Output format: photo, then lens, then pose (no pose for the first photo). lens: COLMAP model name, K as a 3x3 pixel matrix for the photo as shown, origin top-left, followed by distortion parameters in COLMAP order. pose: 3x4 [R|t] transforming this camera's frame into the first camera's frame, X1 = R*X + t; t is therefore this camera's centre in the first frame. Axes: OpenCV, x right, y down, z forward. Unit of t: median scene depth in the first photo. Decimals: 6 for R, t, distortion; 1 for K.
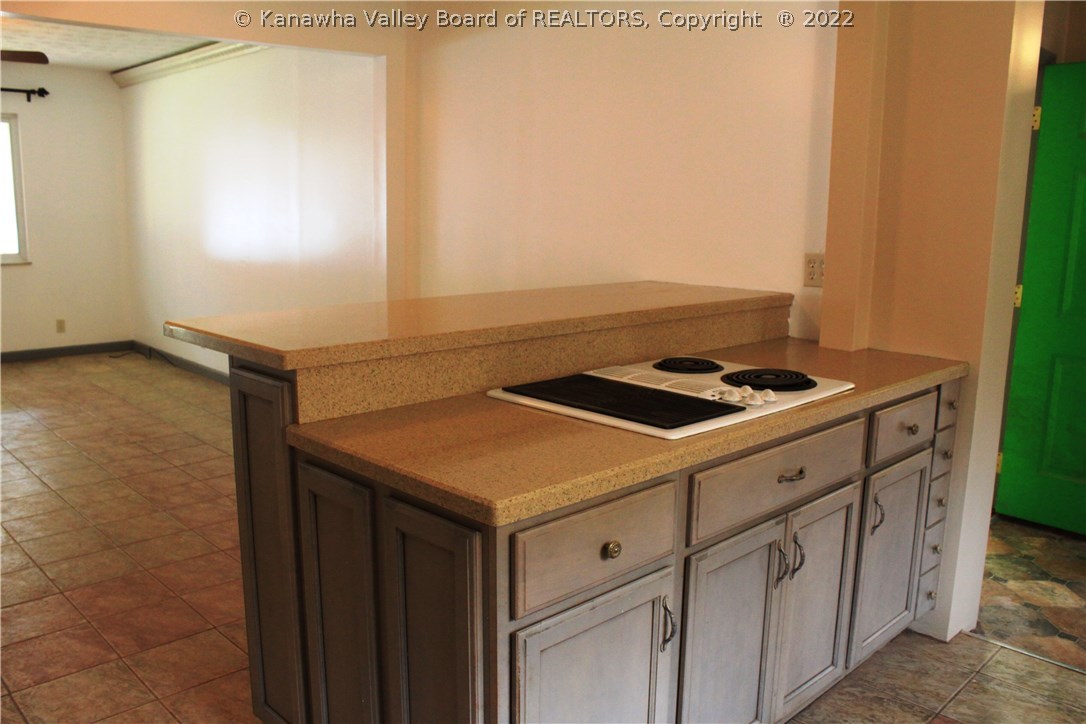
lens RADIAL K [[895.9, 0, 543.0], [0, 895.9, 362.0], [0, 0, 1]] dist [-0.182620, 0.139448]
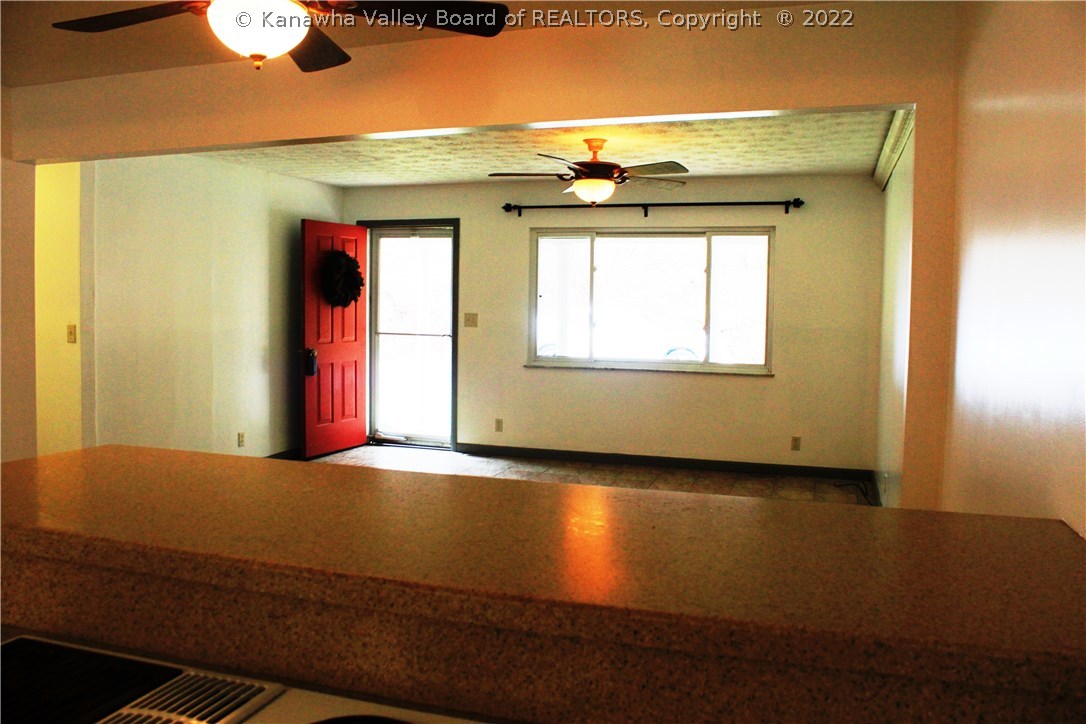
lens RADIAL K [[895.9, 0, 543.0], [0, 895.9, 362.0], [0, 0, 1]] dist [-0.182620, 0.139448]
pose [[0.468056, 0.049367, -0.882319, 0.568489], [-0.166663, 0.985452, -0.033274, -0.179215], [0.867841, 0.162624, 0.469474, 0.976274]]
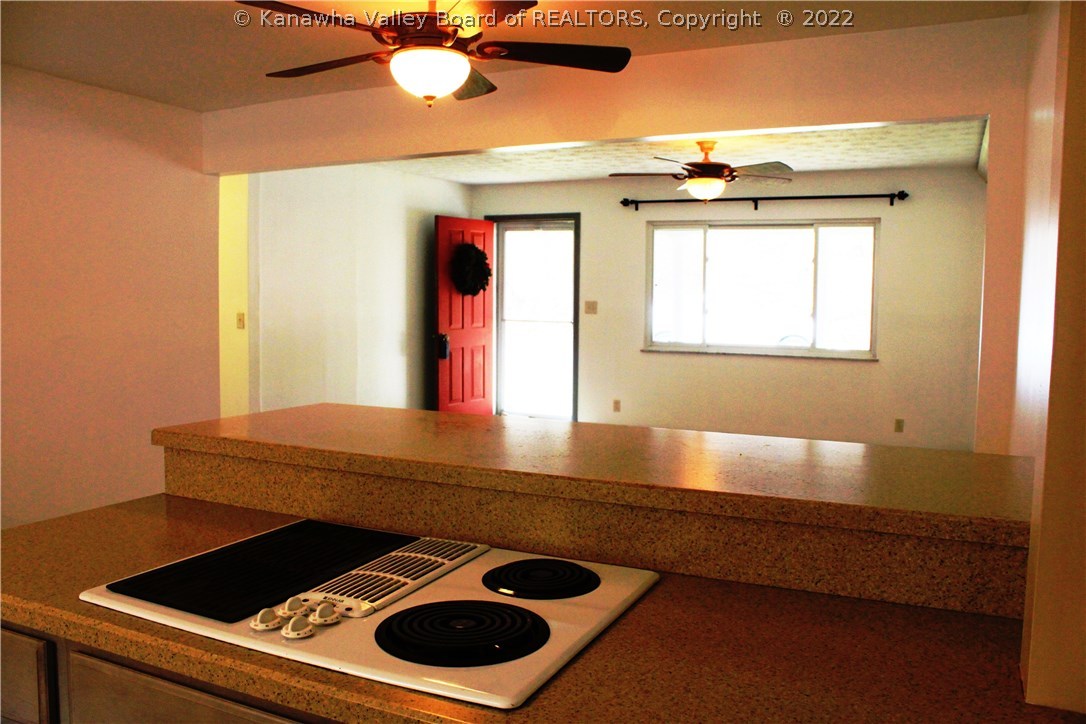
lens RADIAL K [[895.9, 0, 543.0], [0, 895.9, 362.0], [0, 0, 1]] dist [-0.182620, 0.139448]
pose [[0.351960, 0.062995, -0.933893, 0.793818], [-0.172499, 0.985009, 0.001433, -0.156301], [0.919983, 0.160591, 0.357550, 0.854264]]
